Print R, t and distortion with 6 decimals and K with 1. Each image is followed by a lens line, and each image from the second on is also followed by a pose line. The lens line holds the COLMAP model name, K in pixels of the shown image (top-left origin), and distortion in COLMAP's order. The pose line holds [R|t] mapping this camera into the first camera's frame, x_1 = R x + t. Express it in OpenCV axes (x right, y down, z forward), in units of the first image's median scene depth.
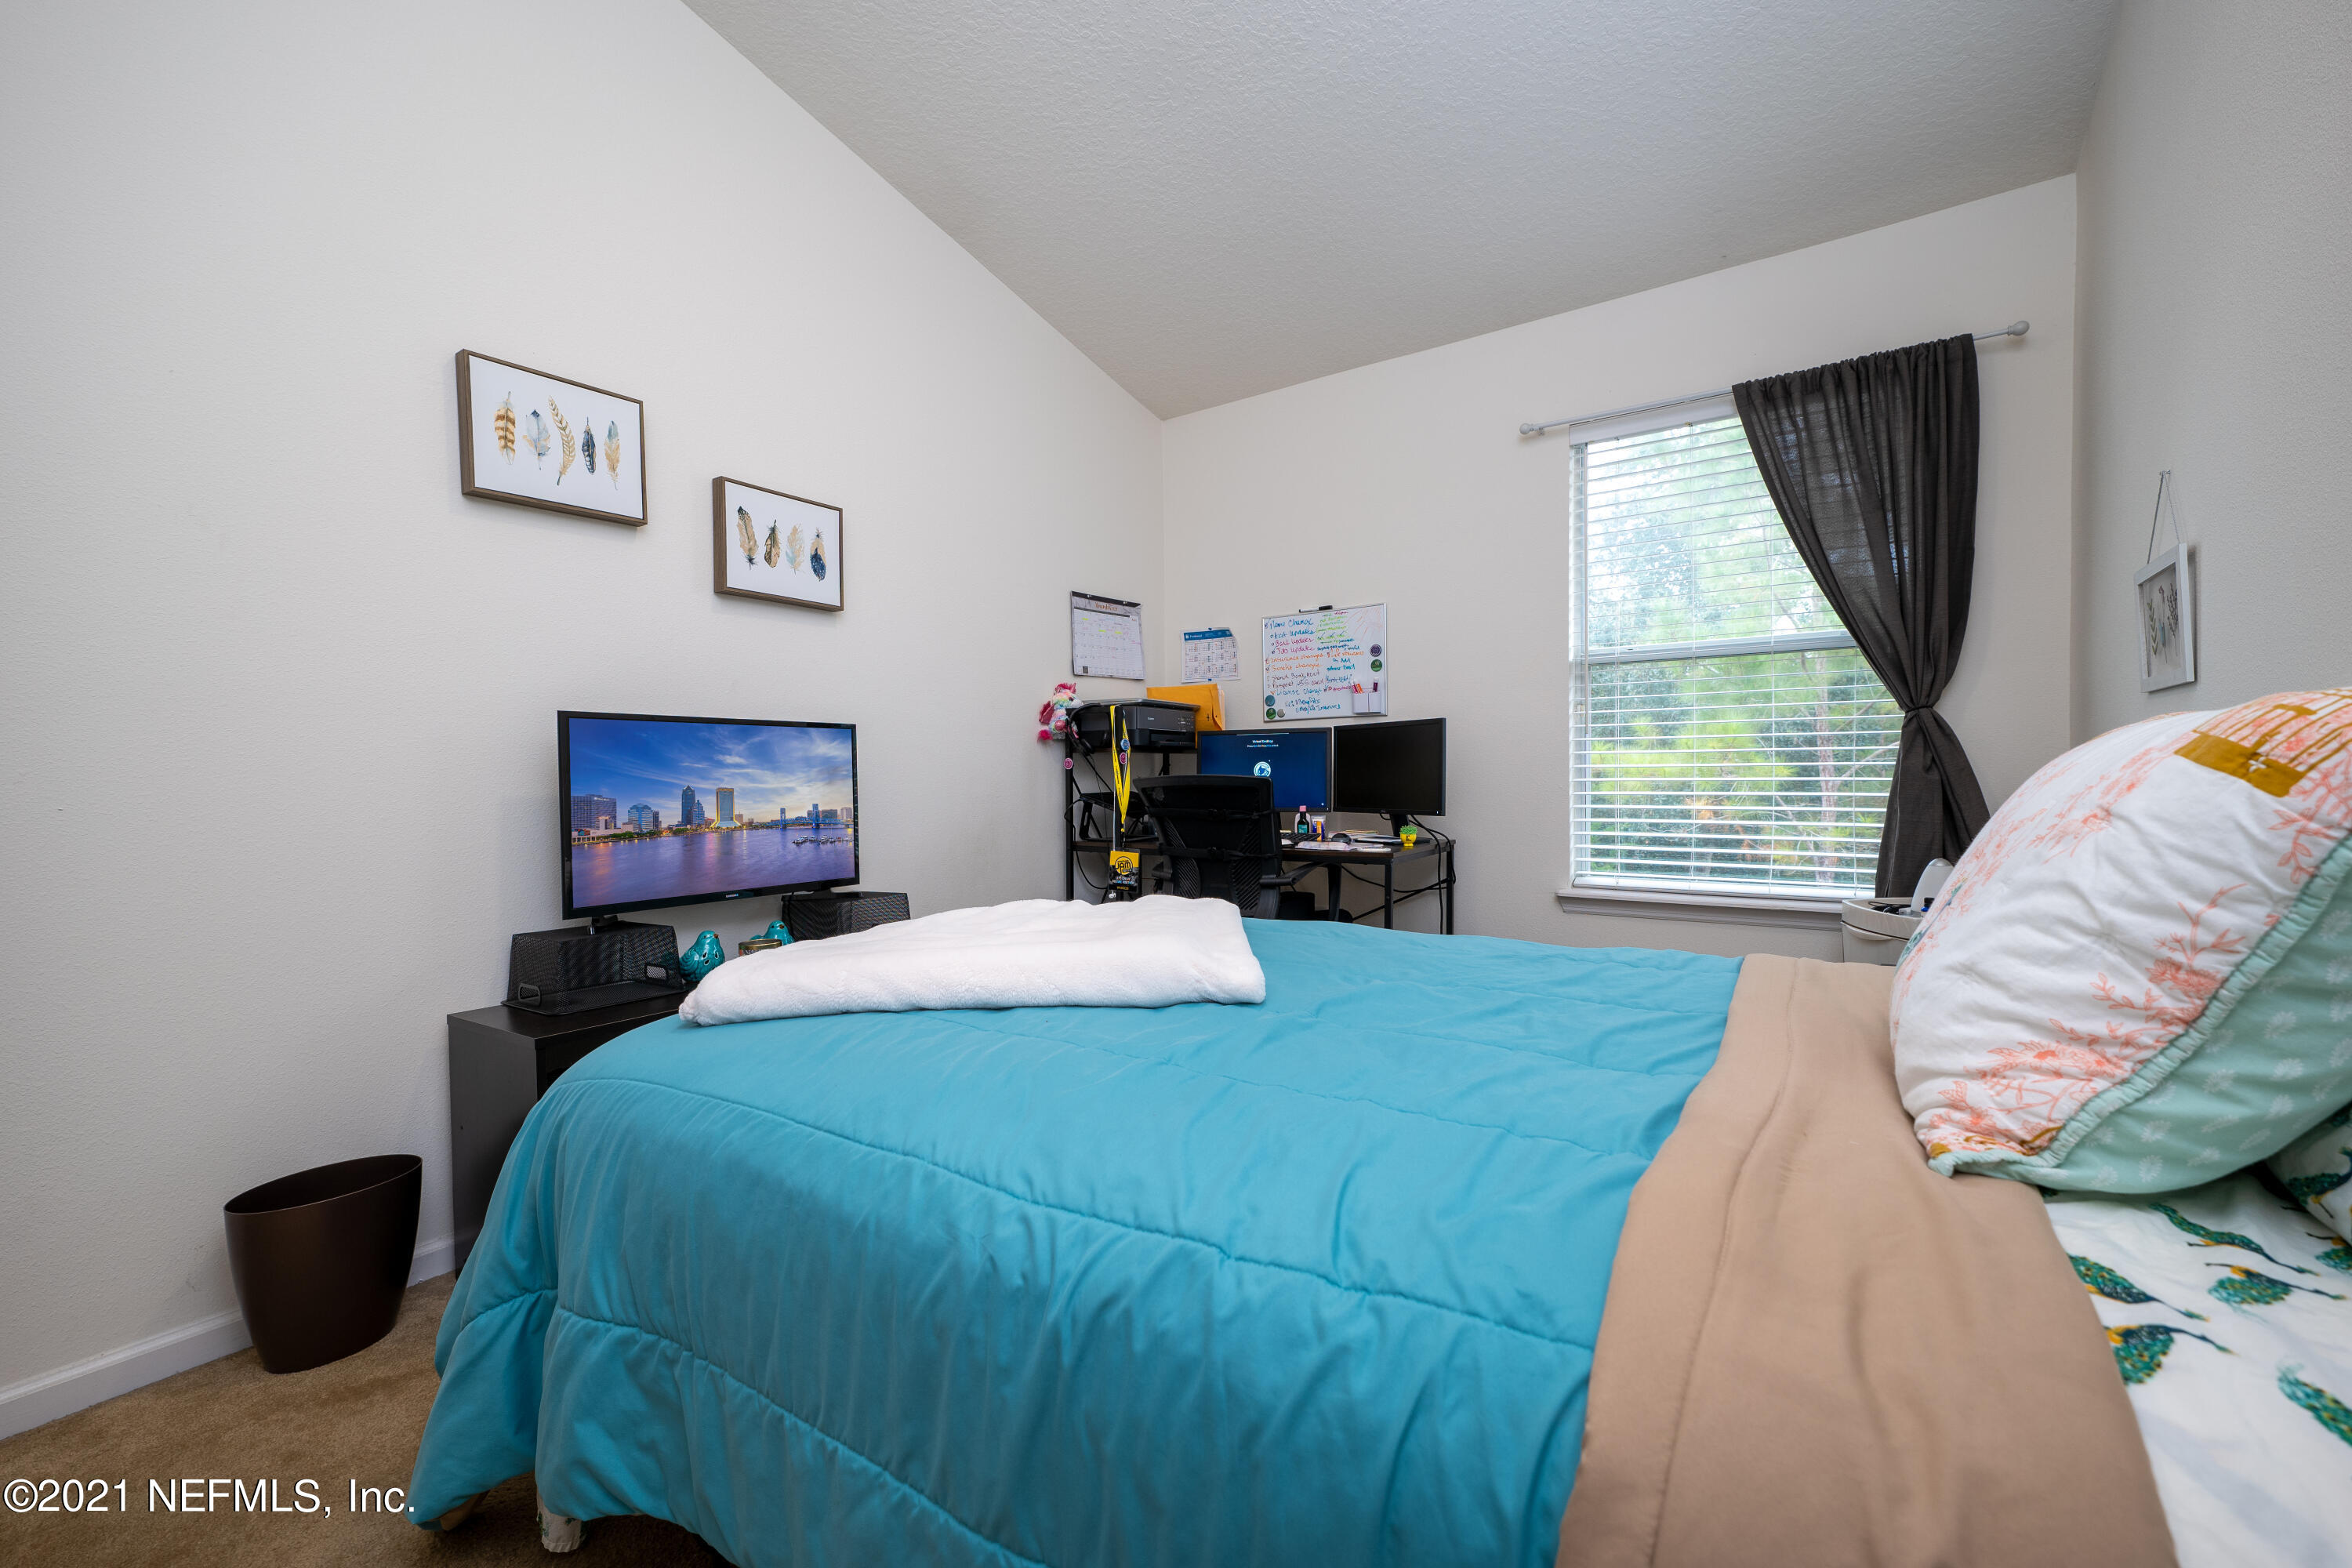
lens RADIAL K [[992.0, 0, 1206.8], [0, 992.0, 781.8], [0, 0, 1]] dist [-0.000076, 0.000118]
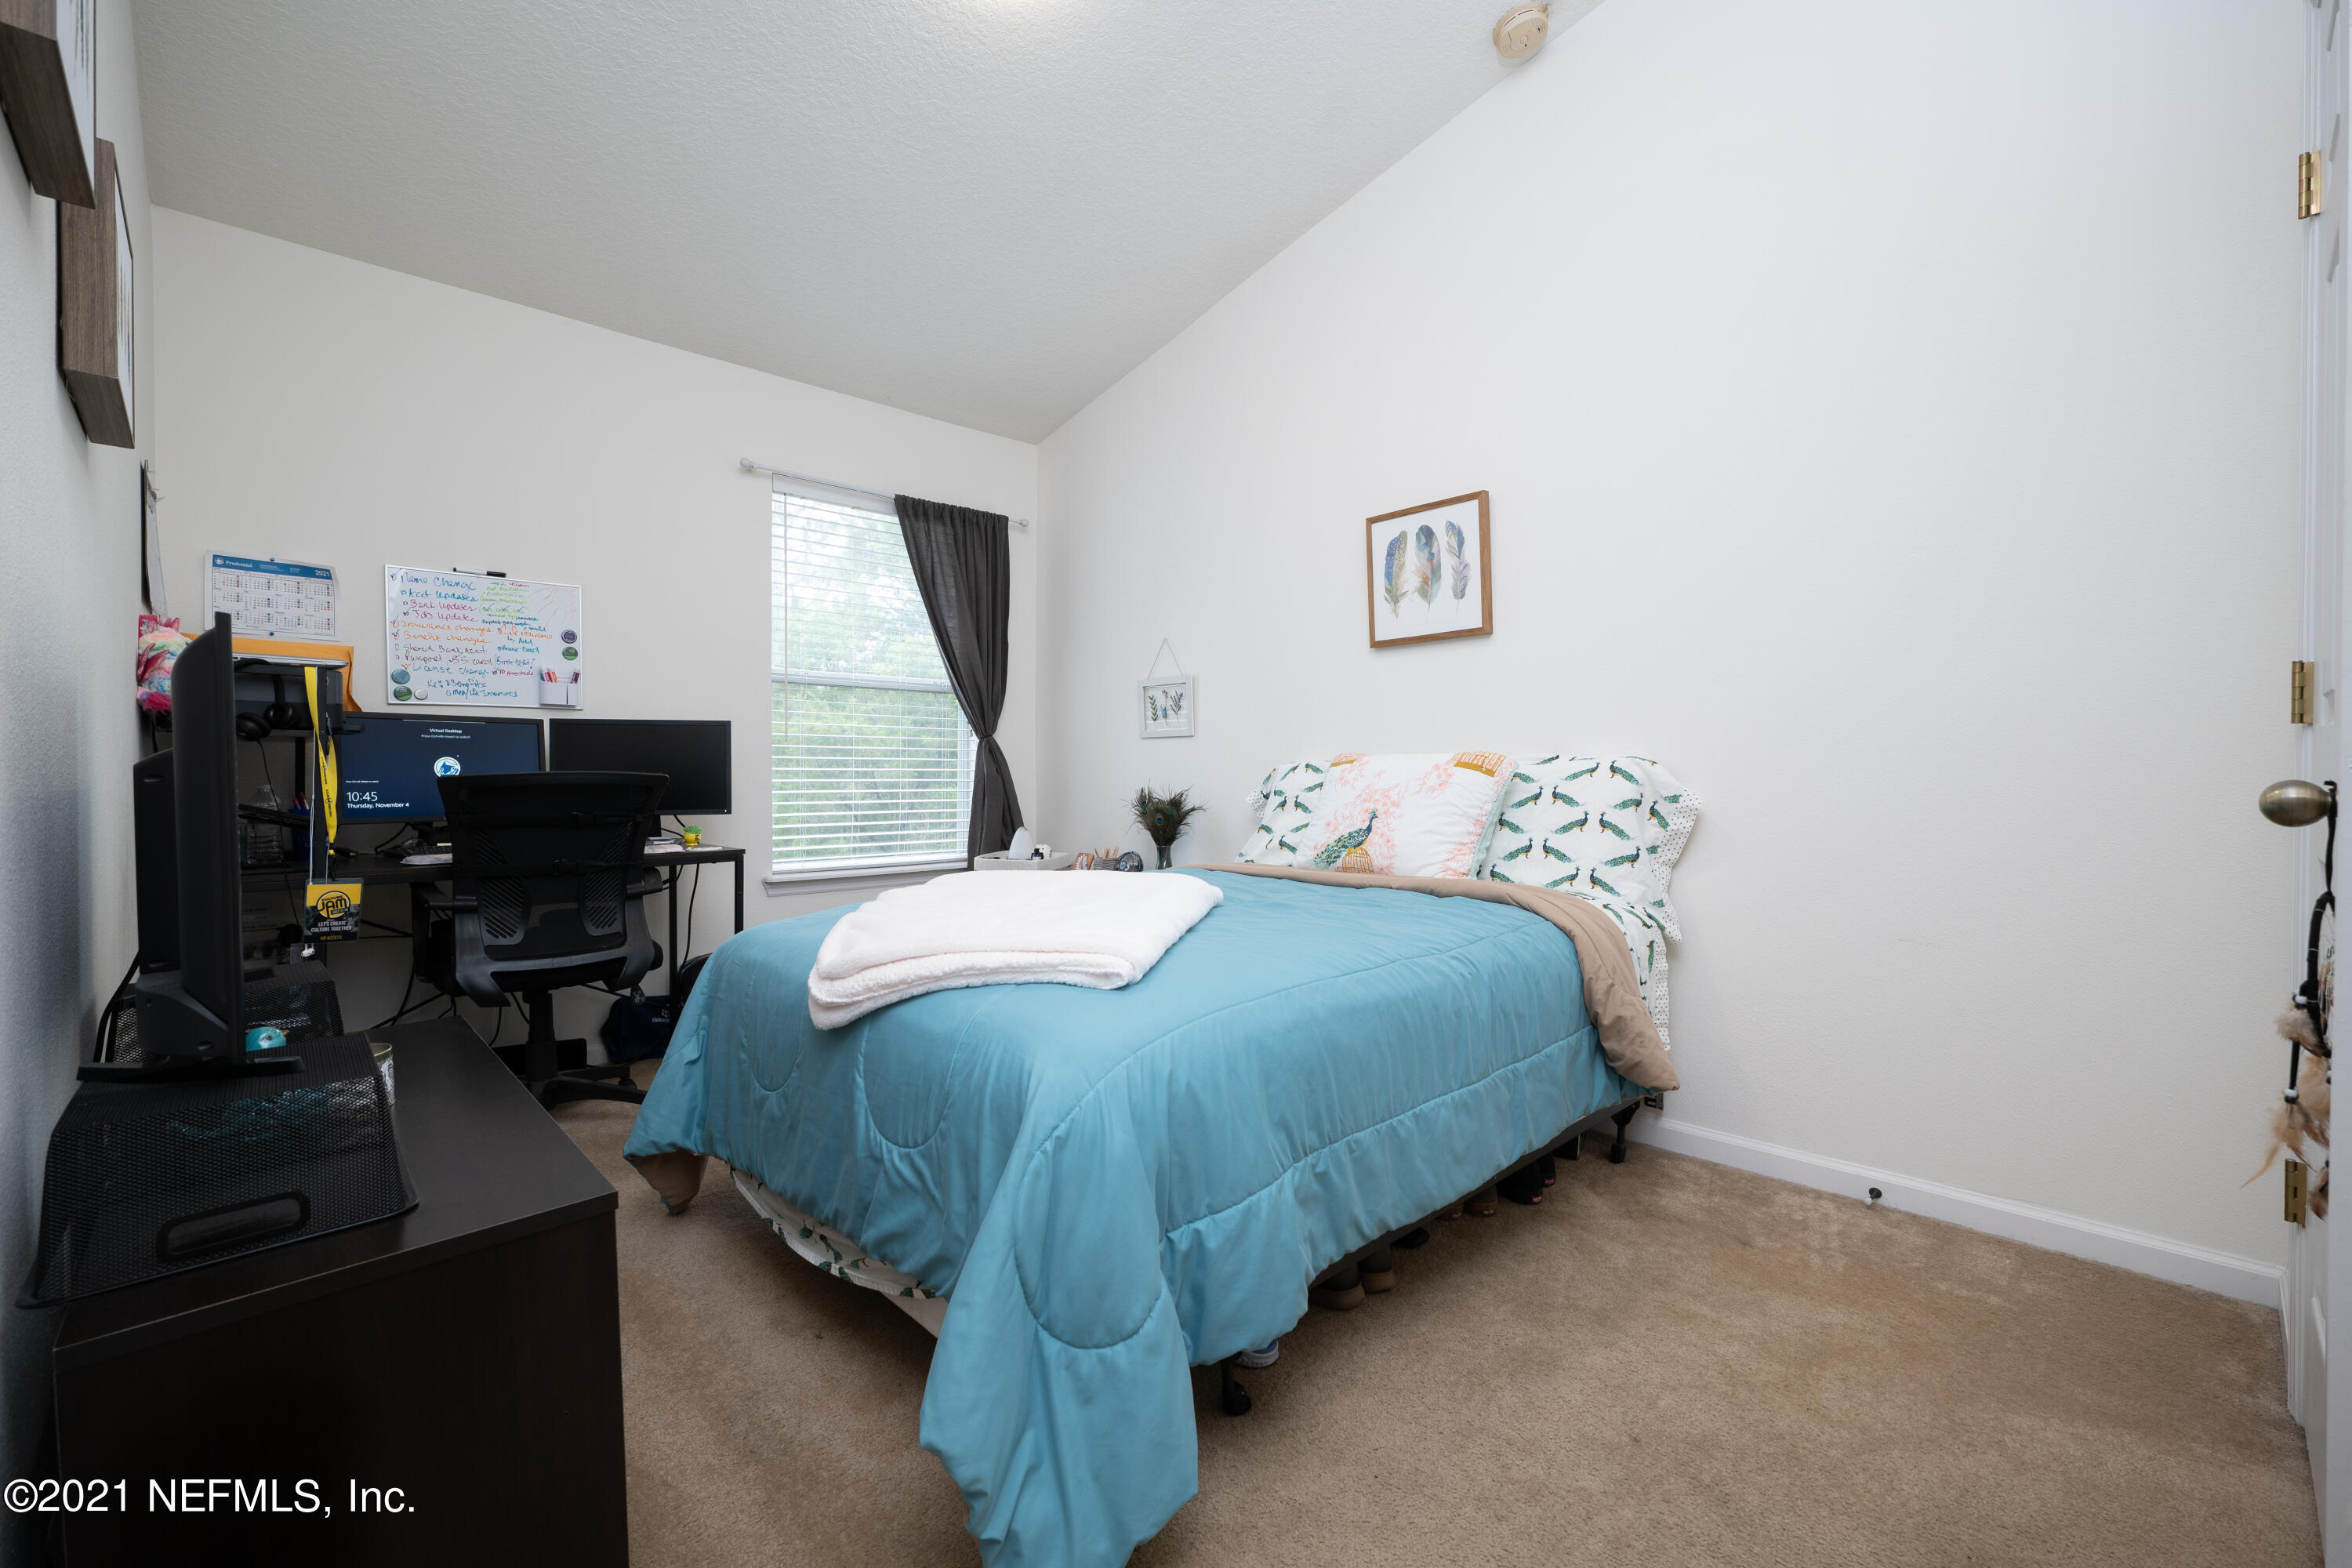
lens RADIAL K [[992.0, 0, 1206.8], [0, 992.0, 781.8], [0, 0, 1]] dist [-0.000076, 0.000118]
pose [[0.179131, 0.003063, 0.983820, -0.617162], [0.008885, 0.999949, -0.004731, 0.008608], [-0.983785, 0.009589, 0.179095, 0.275821]]
